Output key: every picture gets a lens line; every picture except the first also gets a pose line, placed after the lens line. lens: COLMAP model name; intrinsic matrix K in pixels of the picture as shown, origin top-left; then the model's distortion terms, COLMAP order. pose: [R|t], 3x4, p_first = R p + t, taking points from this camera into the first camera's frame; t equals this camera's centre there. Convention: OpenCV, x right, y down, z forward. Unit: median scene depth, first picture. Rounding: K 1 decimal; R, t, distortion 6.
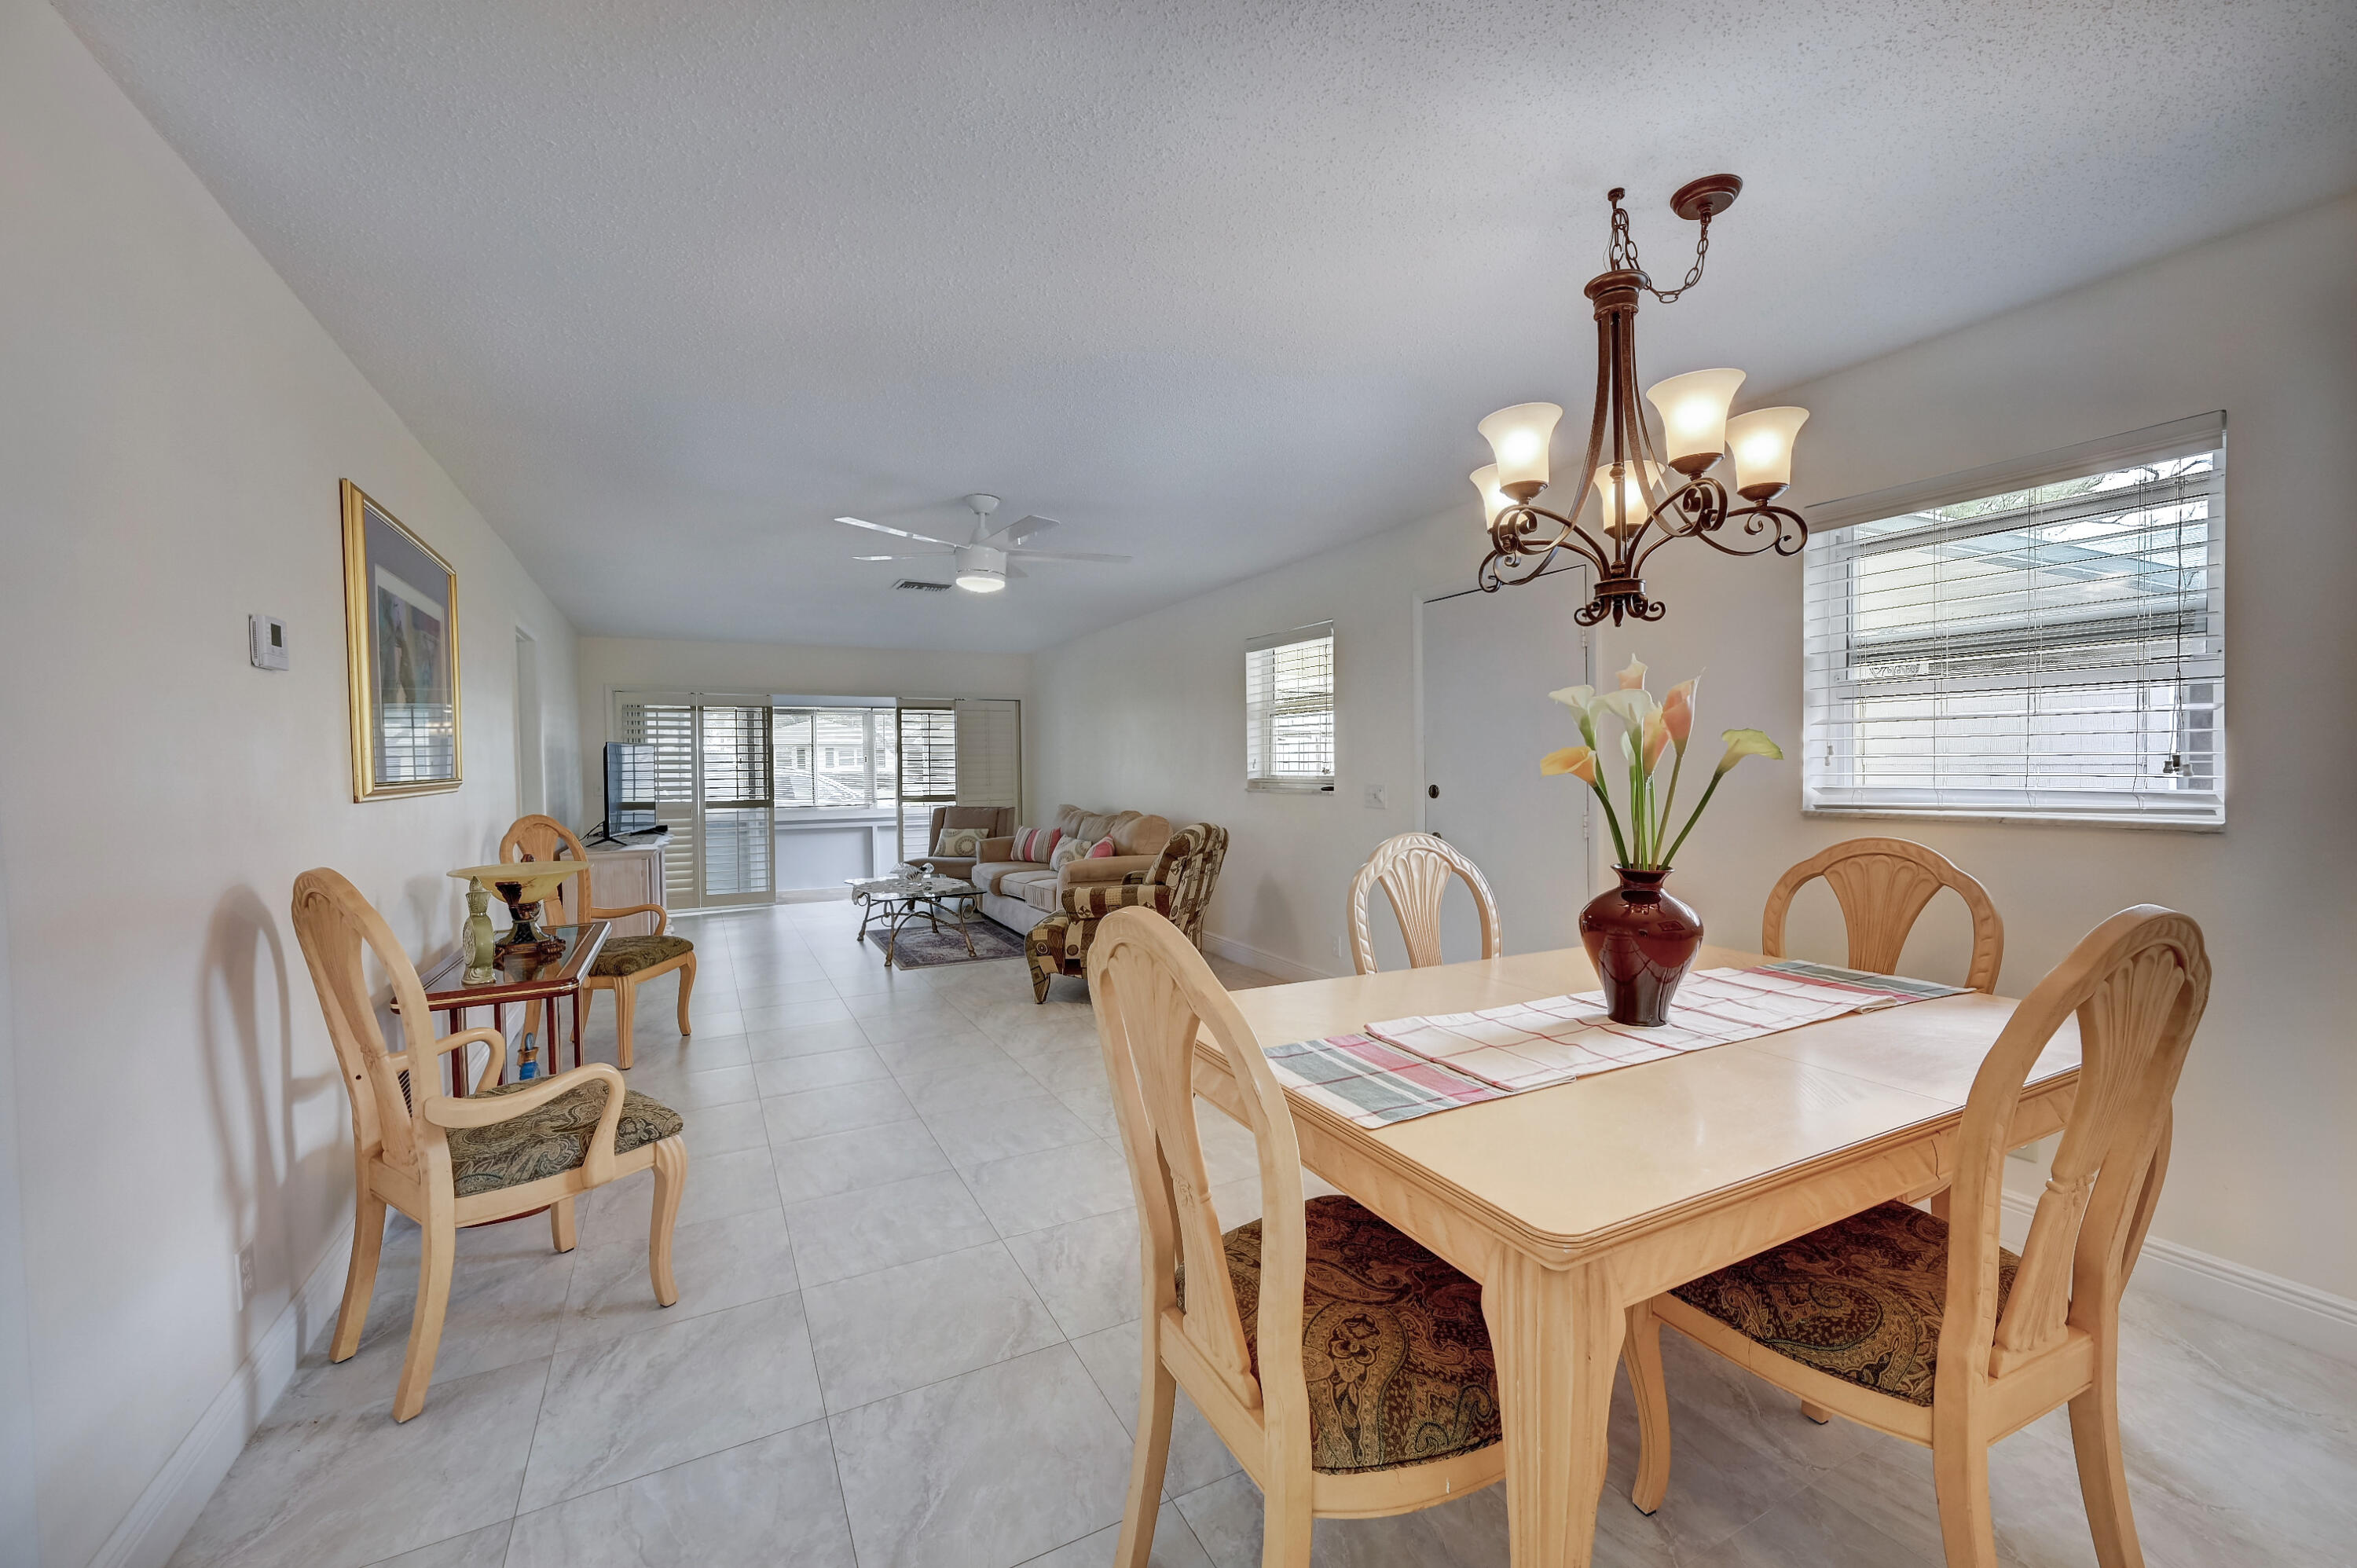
lens RADIAL K [[947.8, 0, 1196.4], [0, 947.8, 786.9], [0, 0, 1]] dist [0.000345, 0.000314]
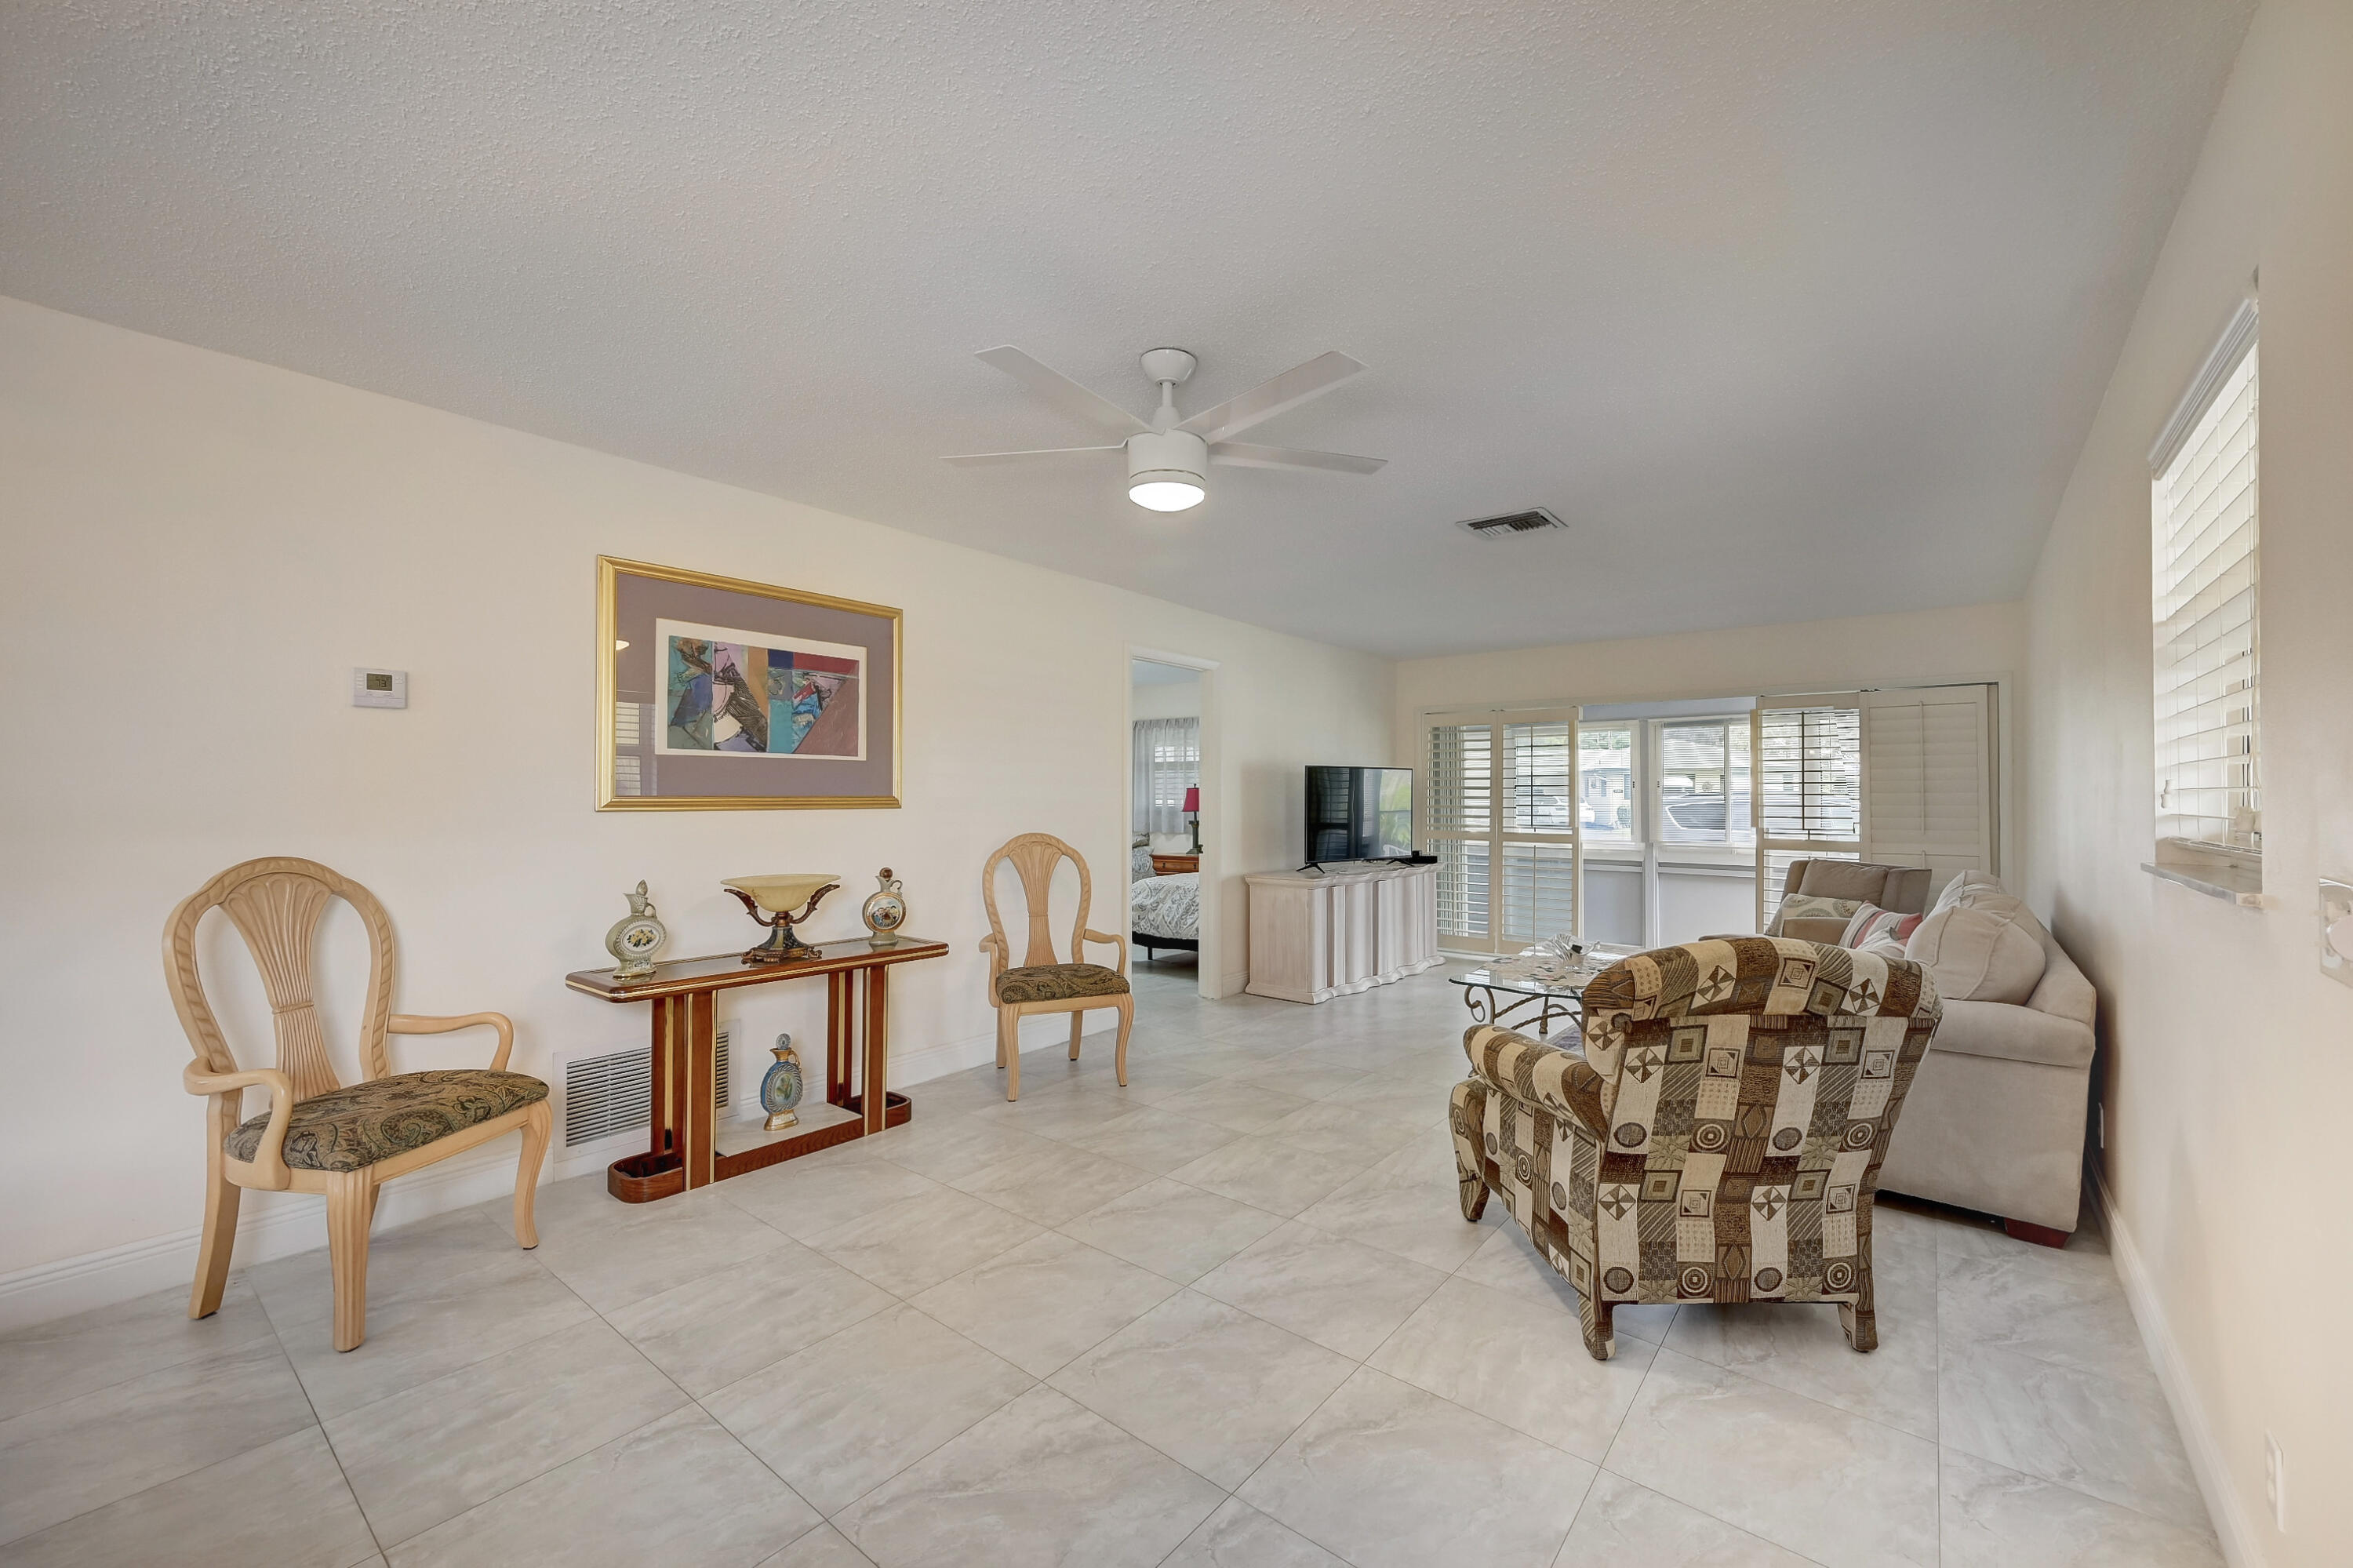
lens RADIAL K [[936.6, 0, 1176.5], [0, 936.6, 784.0], [0, 0, 1]] dist [-0.001662, -0.000206]
pose [[0.381216, -0.000019, -0.924486, 0.241200], [-0.030204, 0.999466, -0.012476, -0.013229], [0.923993, 0.032679, 0.381011, 0.538398]]
